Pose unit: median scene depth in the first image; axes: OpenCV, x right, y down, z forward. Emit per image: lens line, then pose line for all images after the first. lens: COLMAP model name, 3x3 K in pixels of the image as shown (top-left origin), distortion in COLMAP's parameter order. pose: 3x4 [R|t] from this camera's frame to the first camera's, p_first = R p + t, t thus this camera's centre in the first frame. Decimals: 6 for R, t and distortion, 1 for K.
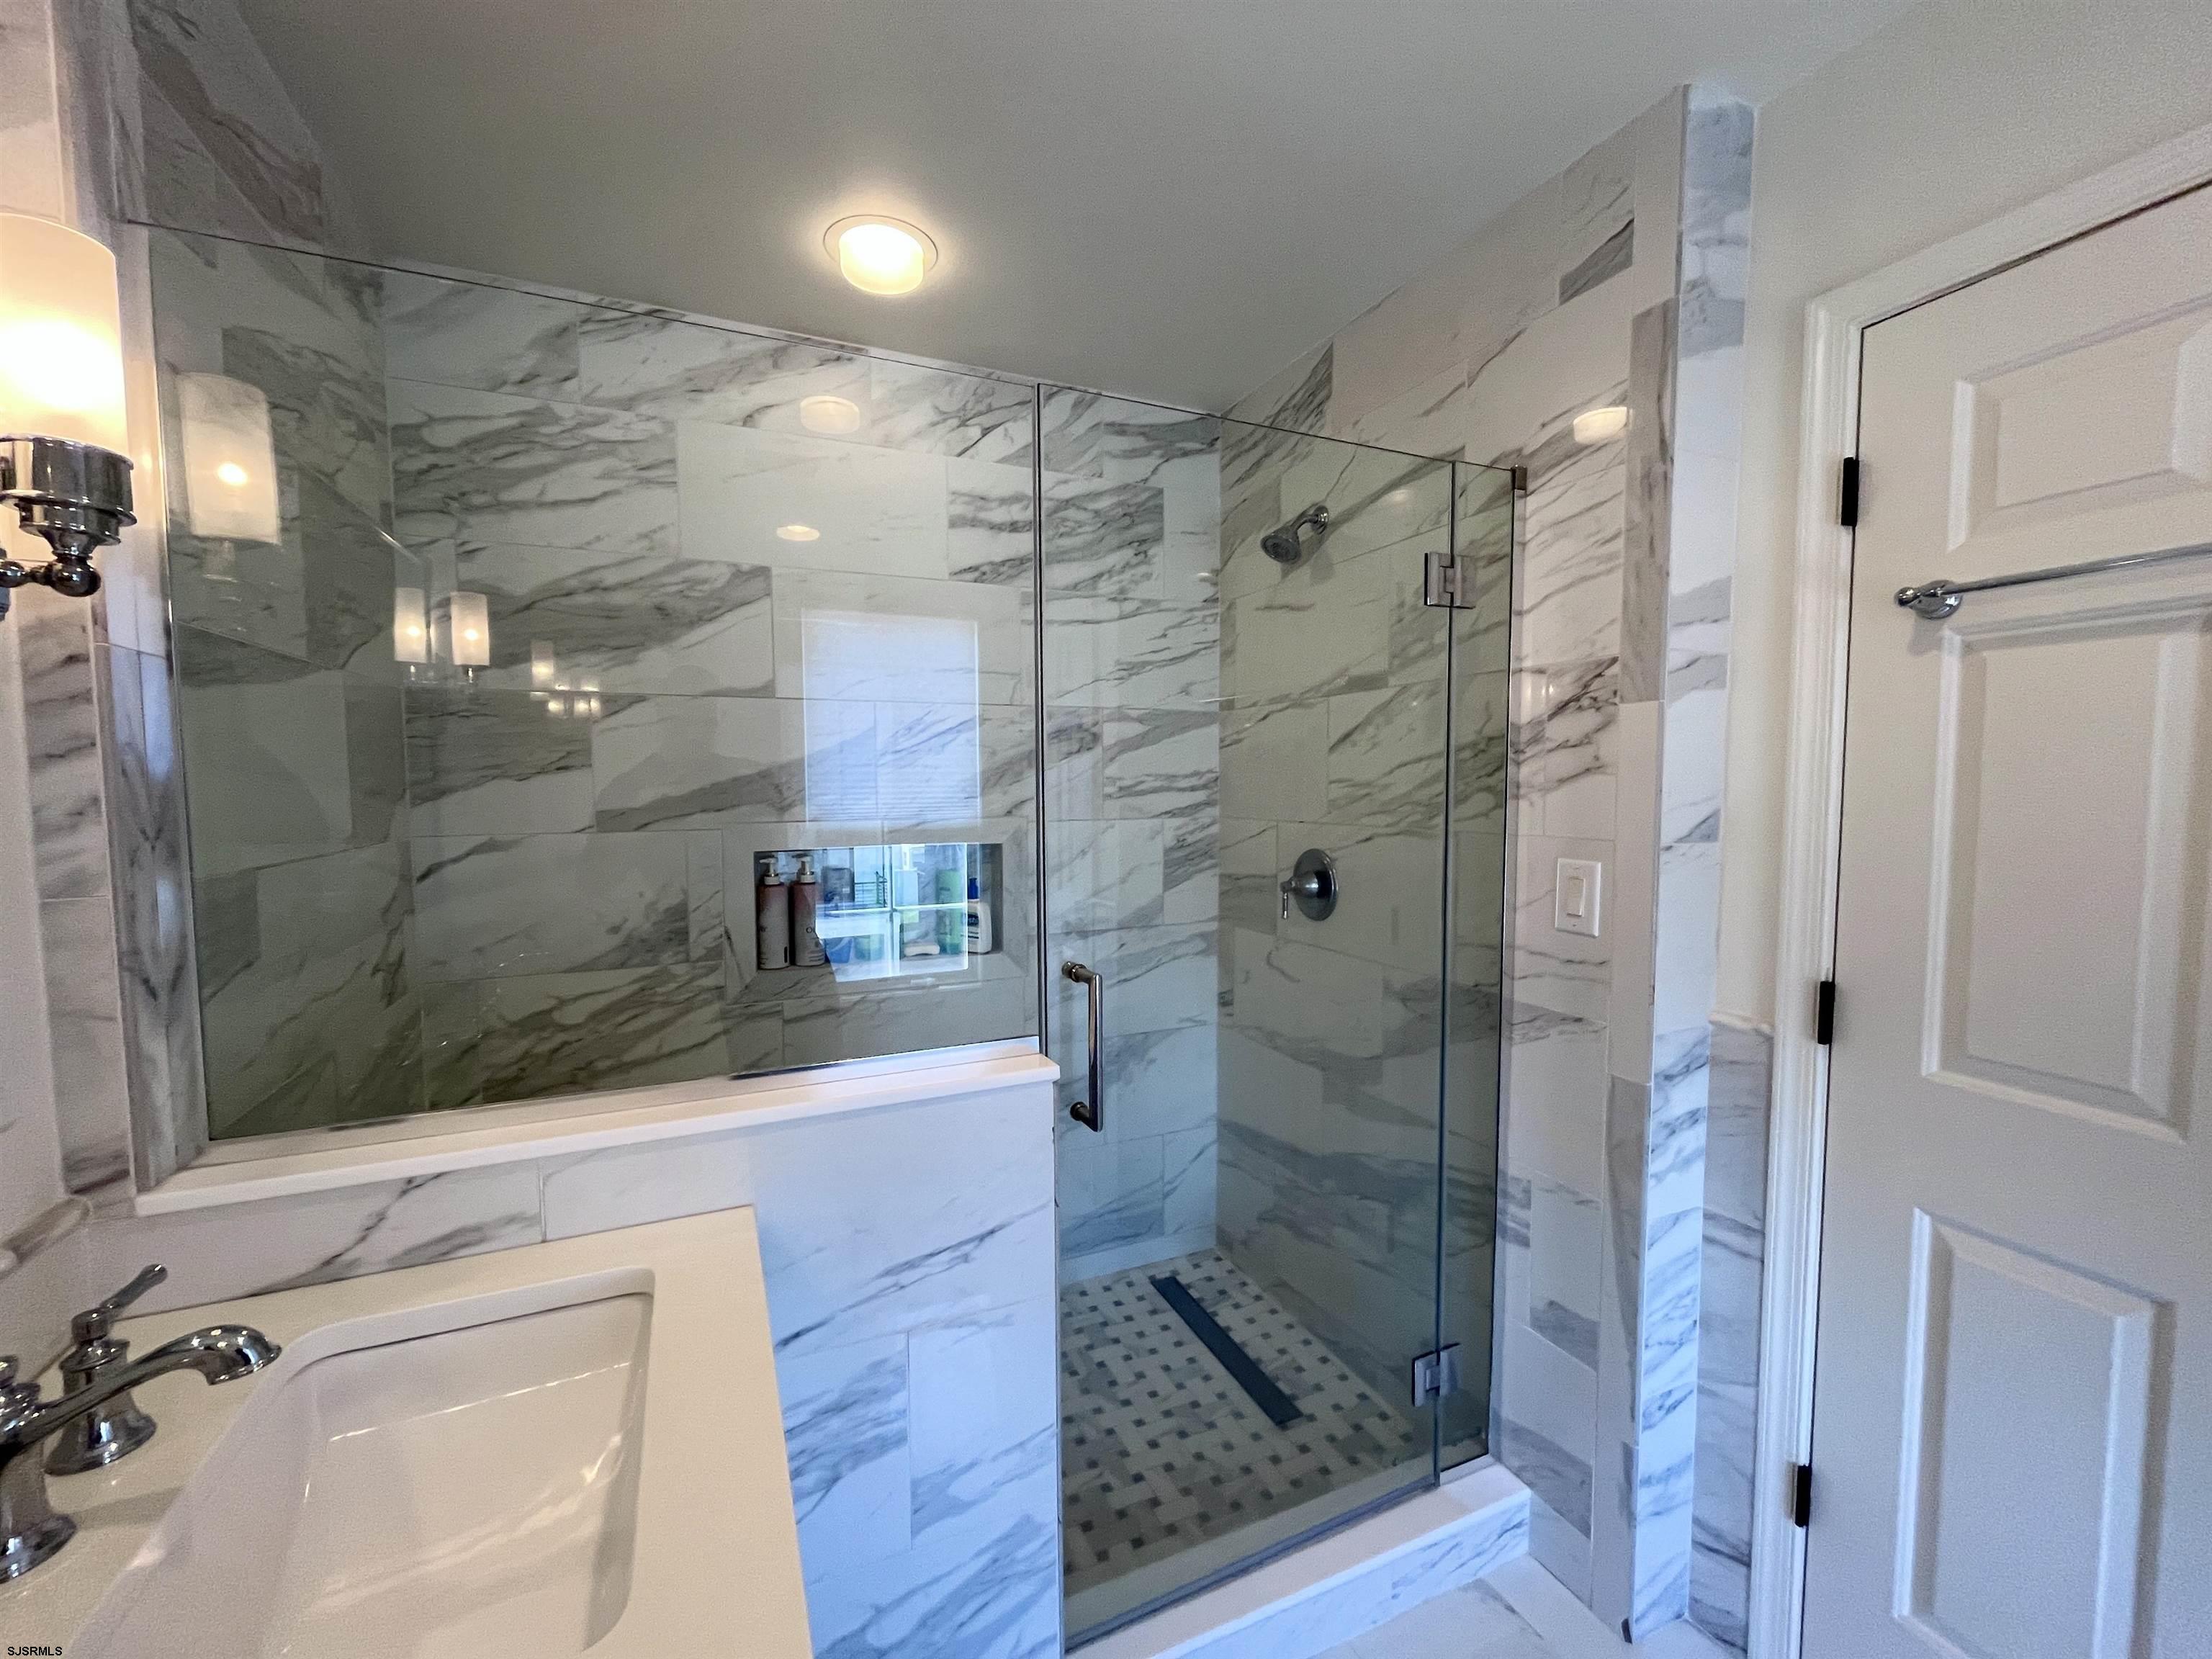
lens RADIAL K [[899.0, 0, 1104.8], [0, 899.0, 838.0], [0, 0, 1]] dist [-0.001830, 0.000127]
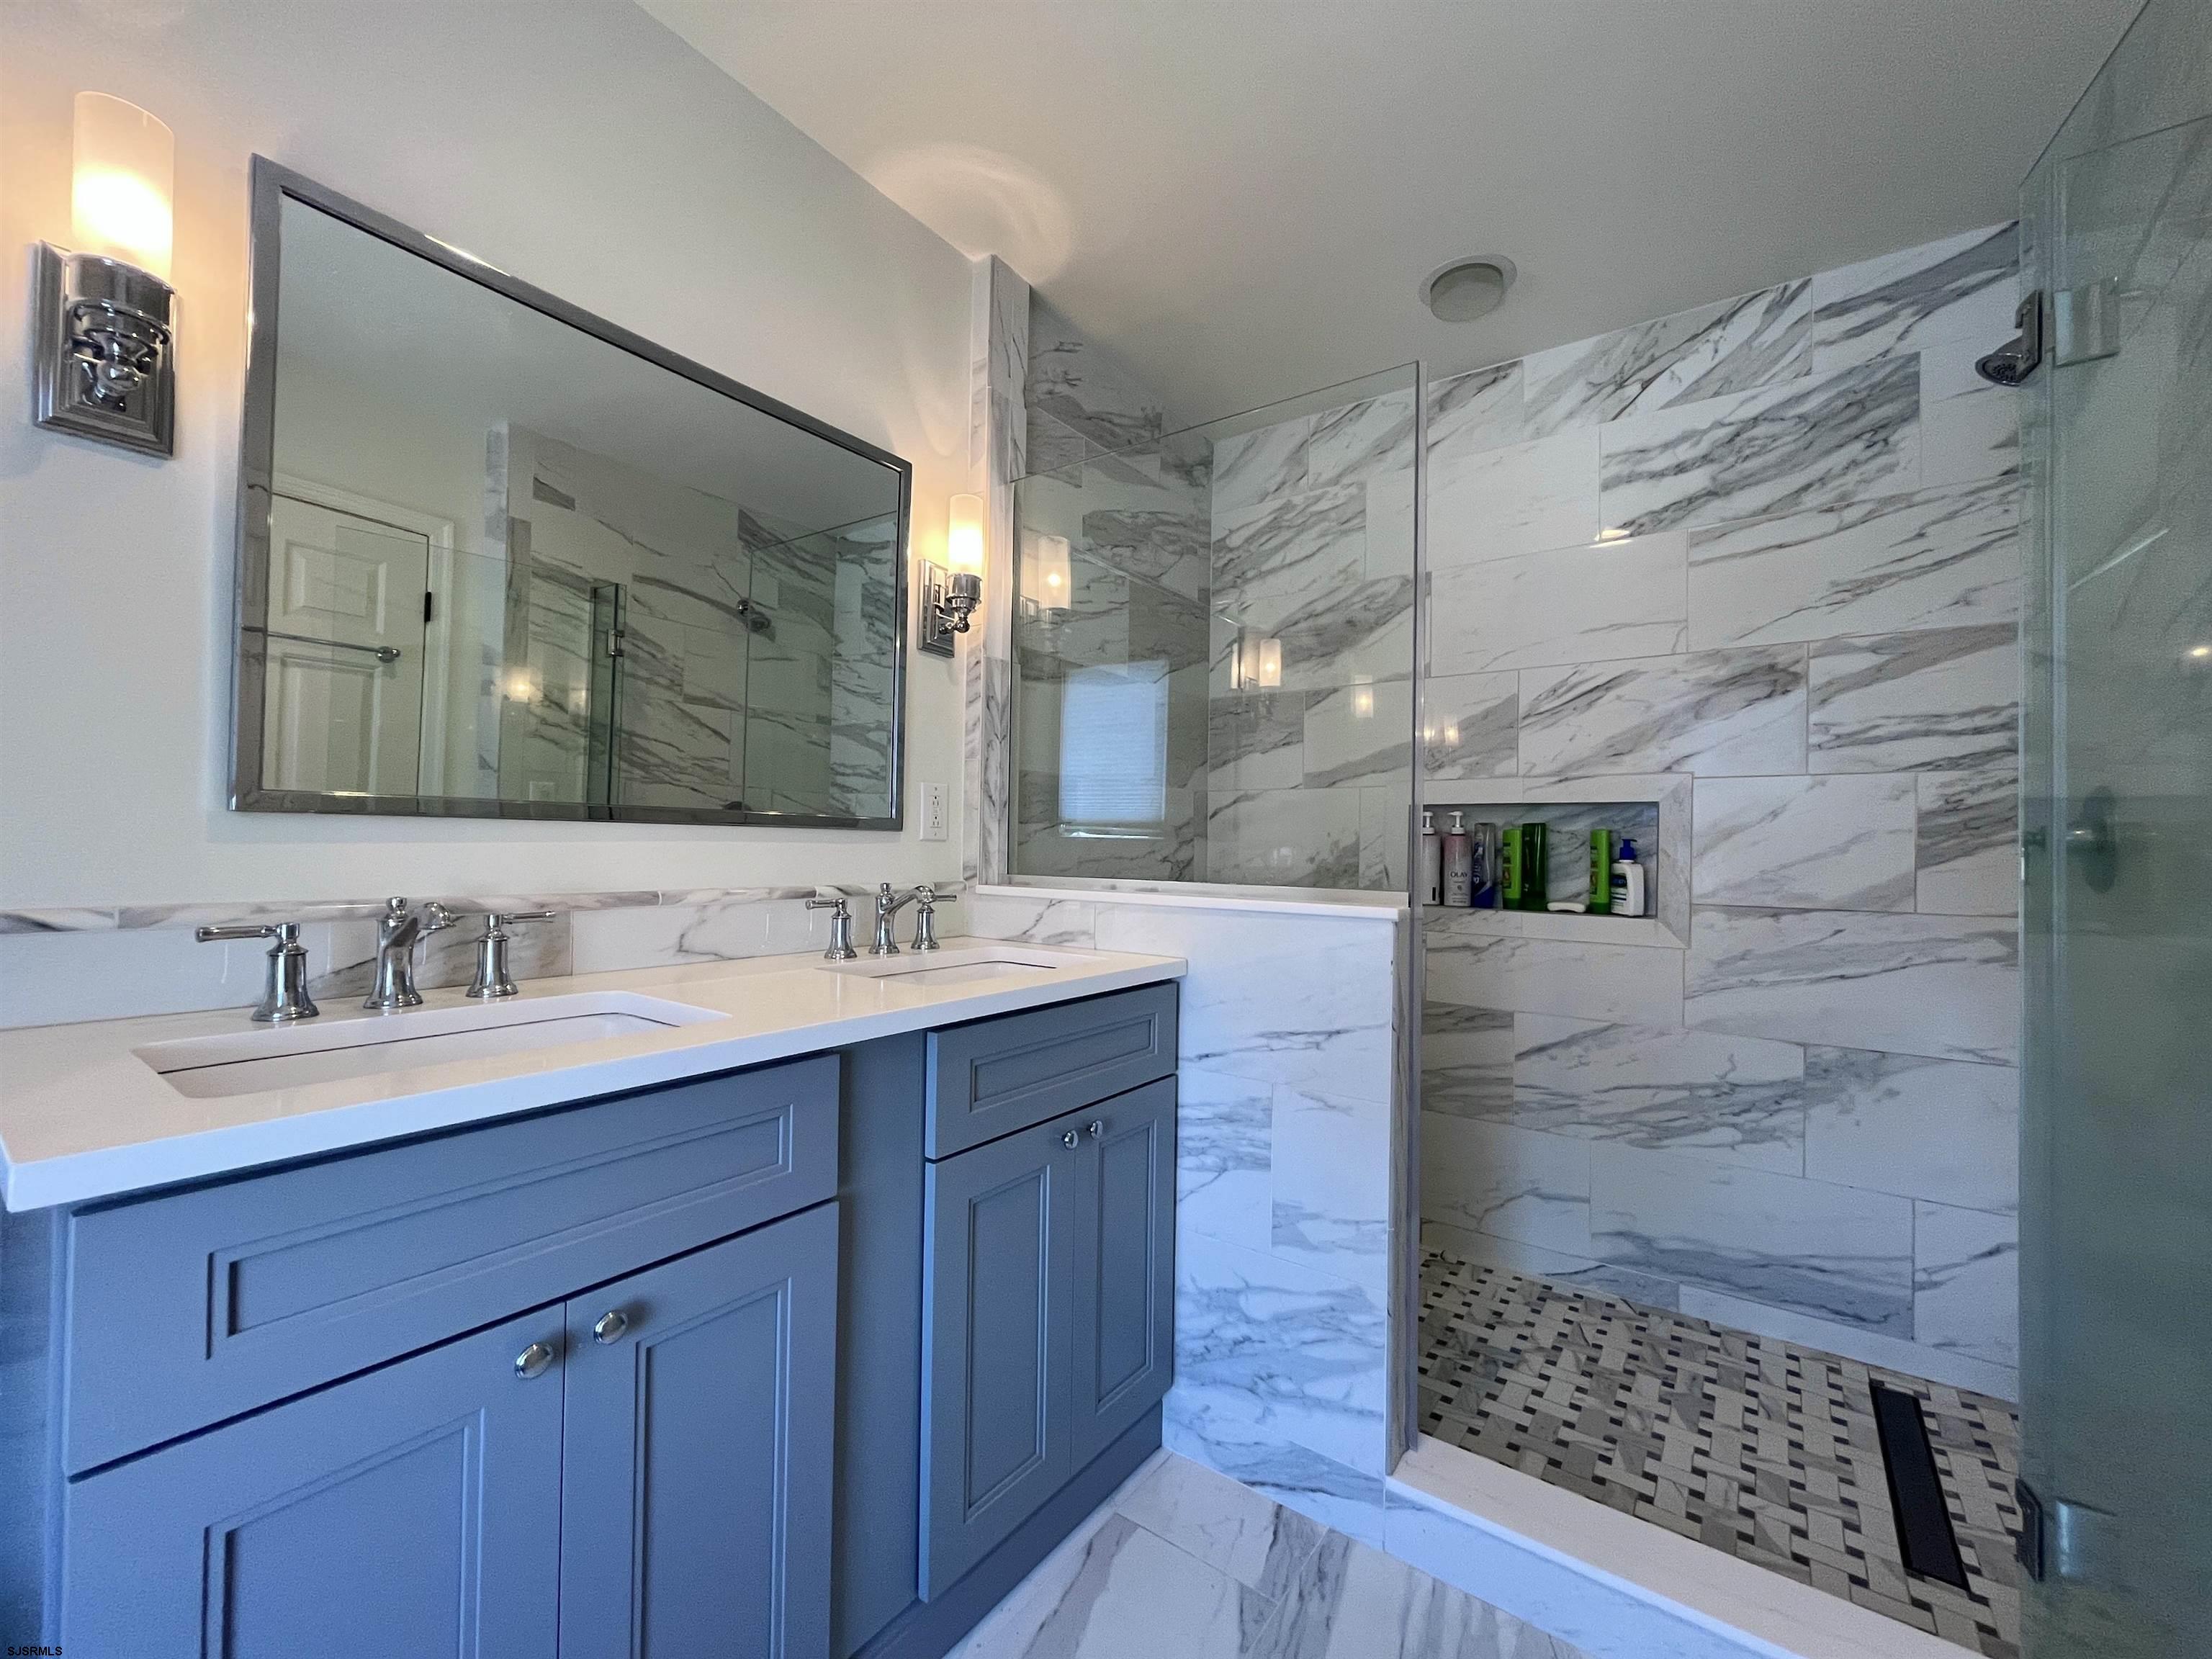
lens RADIAL K [[899.0, 0, 1102.5], [0, 899.0, 835.7], [0, 0, 1]] dist [-0.001830, 0.000127]
pose [[0.498609, 0.002609, -0.866823, 0.421834], [-0.073834, 0.996489, -0.039471, 0.124888], [0.863677, 0.083681, 0.497051, 0.033651]]
